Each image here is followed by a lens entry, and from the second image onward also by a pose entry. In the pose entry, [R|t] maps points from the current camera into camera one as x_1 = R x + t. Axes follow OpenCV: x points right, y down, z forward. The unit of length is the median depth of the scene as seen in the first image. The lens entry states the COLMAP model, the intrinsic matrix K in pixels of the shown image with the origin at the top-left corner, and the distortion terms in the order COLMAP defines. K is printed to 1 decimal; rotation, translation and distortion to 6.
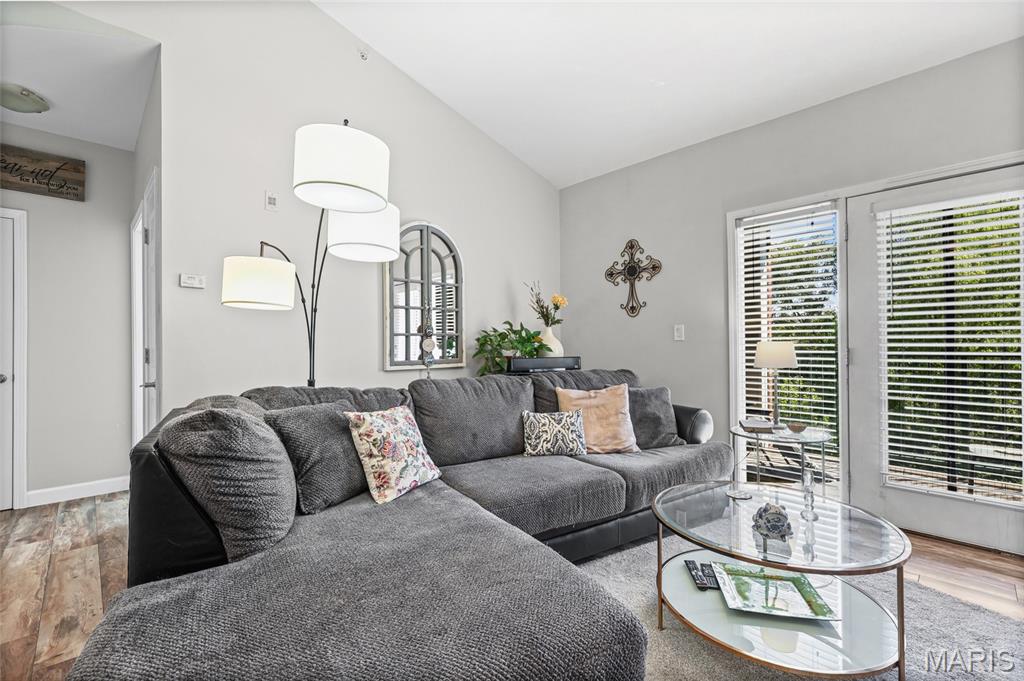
lens RADIAL K [[445.6, 0, 512.4], [0, 445.6, 337.9], [0, 0, 1]] dist [0.003278, -0.000391]
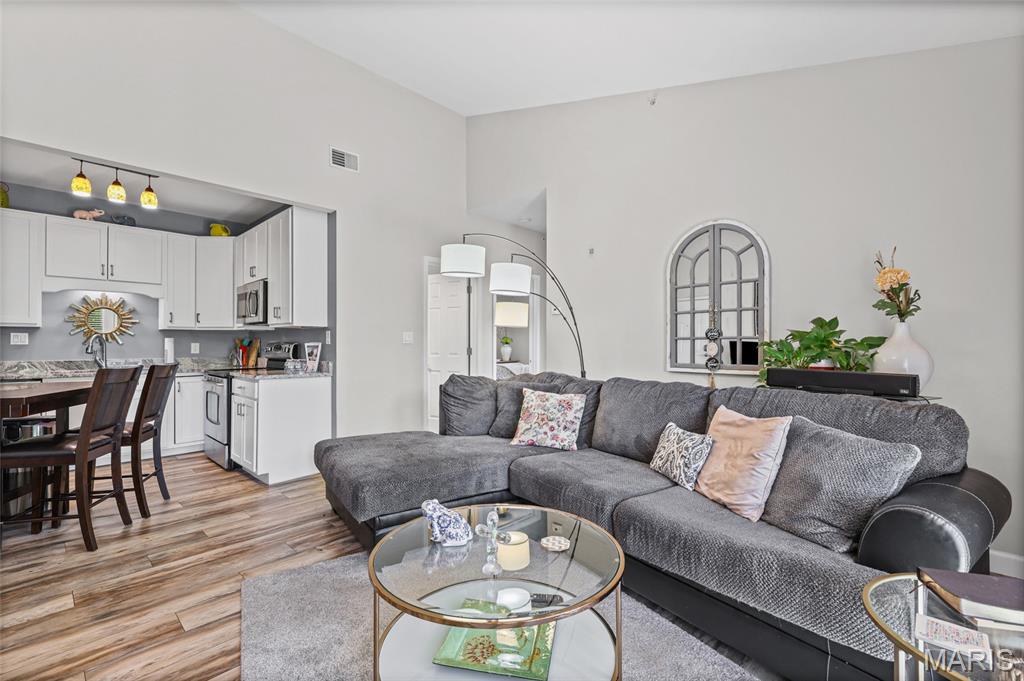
lens RADIAL K [[445.6, 0, 508.4], [0, 445.6, 341.7], [0, 0, 1]] dist [0.003278, -0.000391]
pose [[0.044593, 0.000007, -0.999005, 0.783590], [0.009545, 0.999954, 0.000433, -0.004796], [0.998960, -0.009555, 0.044590, 0.534926]]
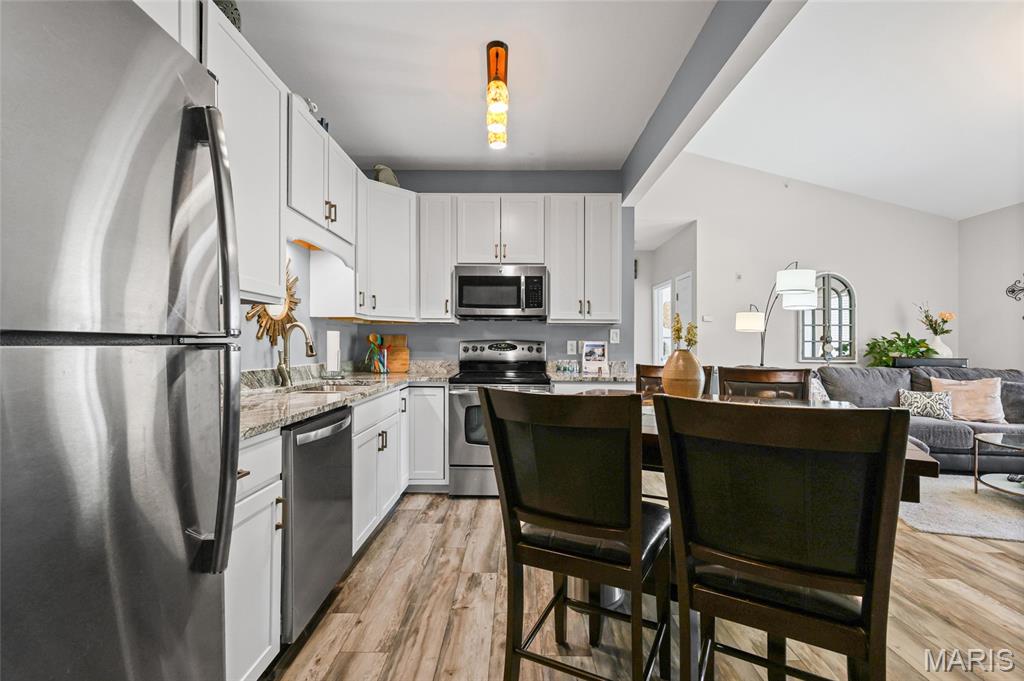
lens RADIAL K [[445.6, 0, 512.3], [0, 445.6, 342.6], [0, 0, 1]] dist [0.003278, -0.000391]
pose [[0.710243, 0.007523, -0.703916, 0.142402], [-0.003523, 0.999968, 0.007132, -0.011350], [0.703947, -0.002586, 0.710247, -0.996499]]
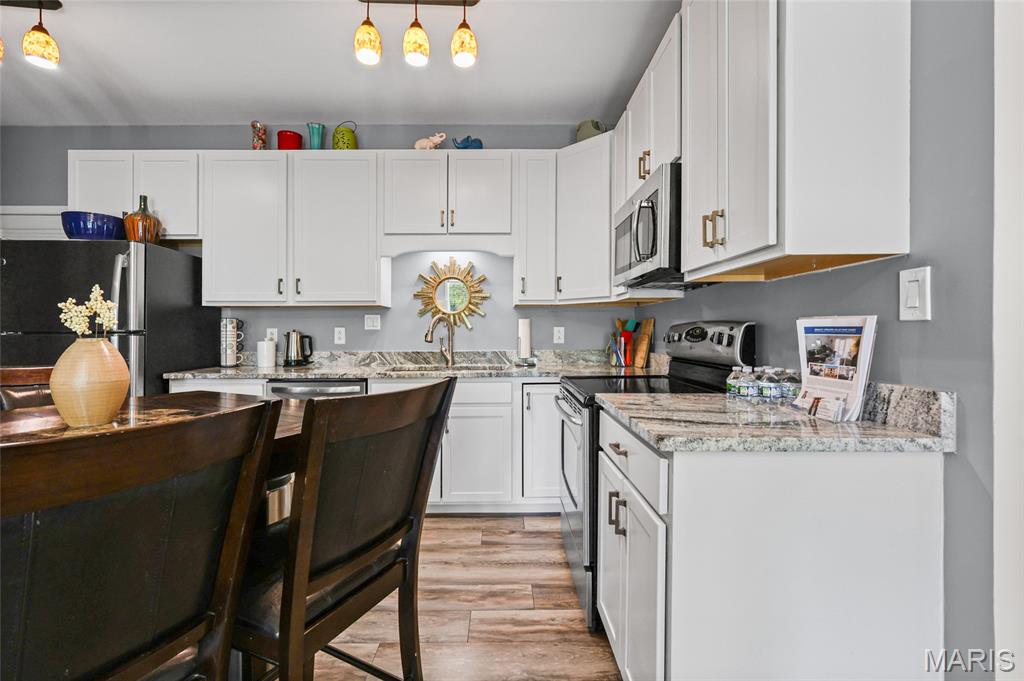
lens RADIAL K [[445.6, 0, 512.1], [0, 445.6, 342.6], [0, 0, 1]] dist [0.003278, -0.000391]
pose [[-0.678962, 0.025732, -0.733723, -0.076111], [0.015054, 0.999663, 0.021128, 0.003225], [0.734019, 0.003300, -0.679121, 0.078769]]
